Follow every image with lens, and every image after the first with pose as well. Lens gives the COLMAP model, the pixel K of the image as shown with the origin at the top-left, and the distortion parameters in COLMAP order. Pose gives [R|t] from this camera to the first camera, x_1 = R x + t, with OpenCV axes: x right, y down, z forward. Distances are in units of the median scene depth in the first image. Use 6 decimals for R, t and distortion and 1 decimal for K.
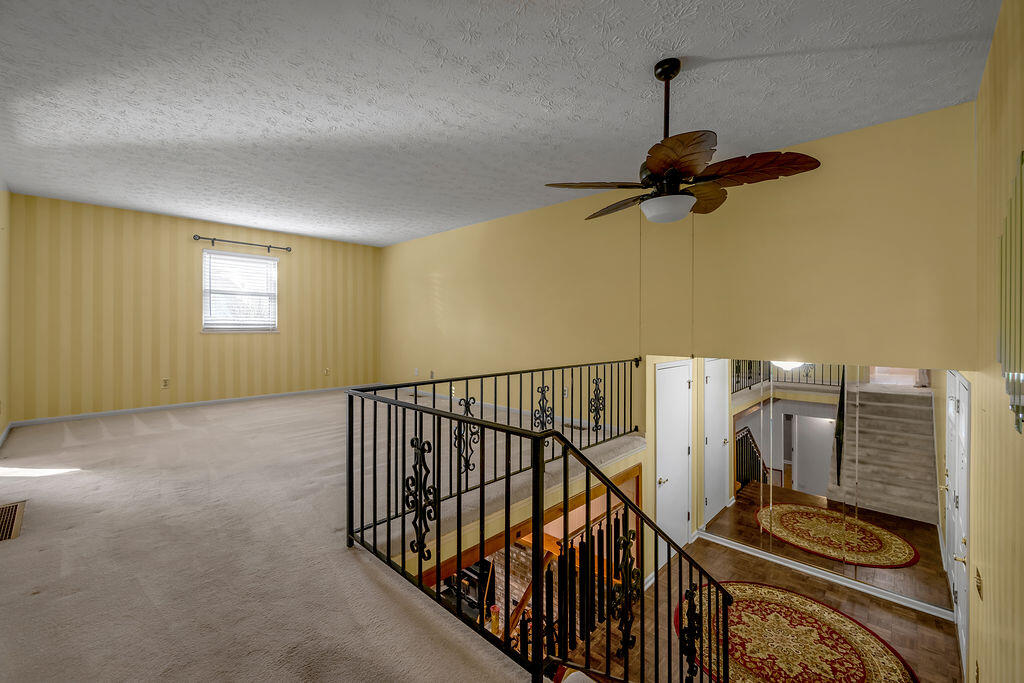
lens RADIAL K [[424.0, 0, 511.6], [0, 424.0, 330.9], [0, 0, 1]] dist [-0.000960, -0.000061]
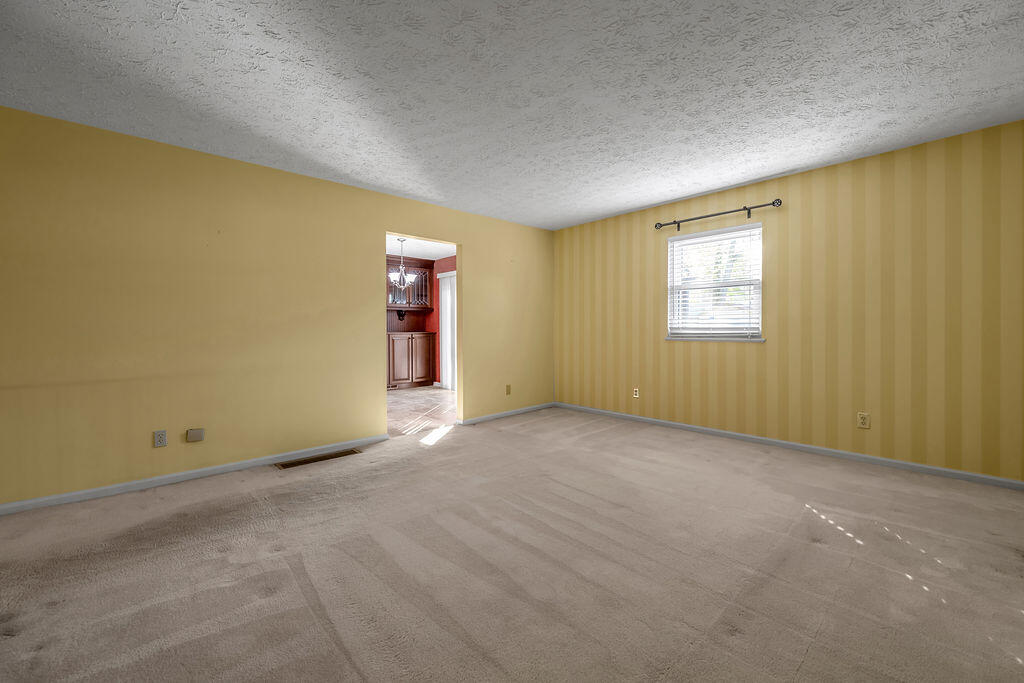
lens RADIAL K [[417.7, 0, 503.9], [0, 417.7, 338.2], [0, 0, 1]] dist [-0.001278, -0.000095]
pose [[-0.086711, 0.016329, -0.996100, 0.112314], [-0.007731, 0.999825, 0.017063, -0.008684], [0.996203, 0.009180, -0.086570, 0.751550]]
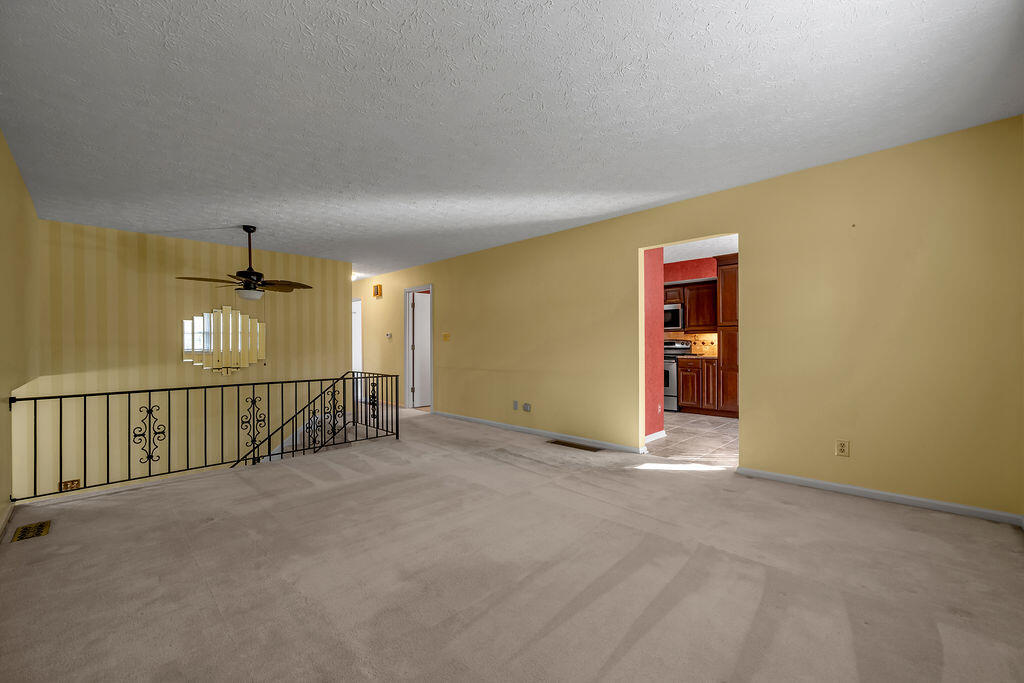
lens RADIAL K [[417.7, 0, 503.9], [0, 417.7, 338.2], [0, 0, 1]] dist [-0.001278, -0.000095]
pose [[-0.999446, -0.000141, 0.033296, -0.392118], [-0.000265, 0.999993, -0.003711, -0.018771], [-0.033295, -0.003717, -0.999439, 1.241723]]
